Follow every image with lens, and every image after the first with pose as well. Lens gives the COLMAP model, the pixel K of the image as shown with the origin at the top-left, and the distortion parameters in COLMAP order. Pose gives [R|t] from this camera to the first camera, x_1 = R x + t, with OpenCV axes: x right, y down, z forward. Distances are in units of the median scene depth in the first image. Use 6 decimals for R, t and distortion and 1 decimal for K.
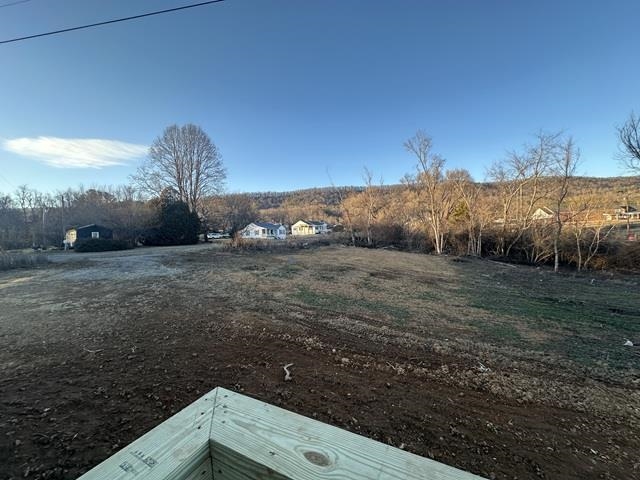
lens RADIAL K [[256.3, 0, 320.0], [0, 256.3, 240.0], [0, 0, 1]] dist [0.000439, 0.000044]
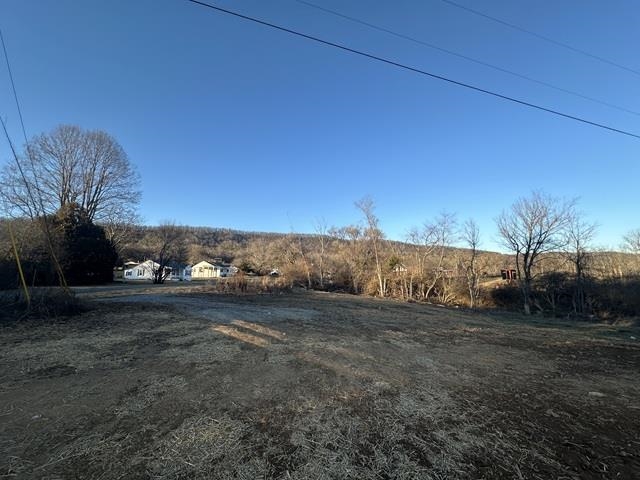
lens RADIAL K [[256.3, 0, 320.0], [0, 256.3, 240.0], [0, 0, 1]] dist [0.000439, 0.000044]
pose [[0.883826, 0.103624, 0.456195, -0.170931], [-0.020805, 0.982901, -0.182956, 0.008596], [-0.467354, 0.152210, 0.870869, 0.031475]]
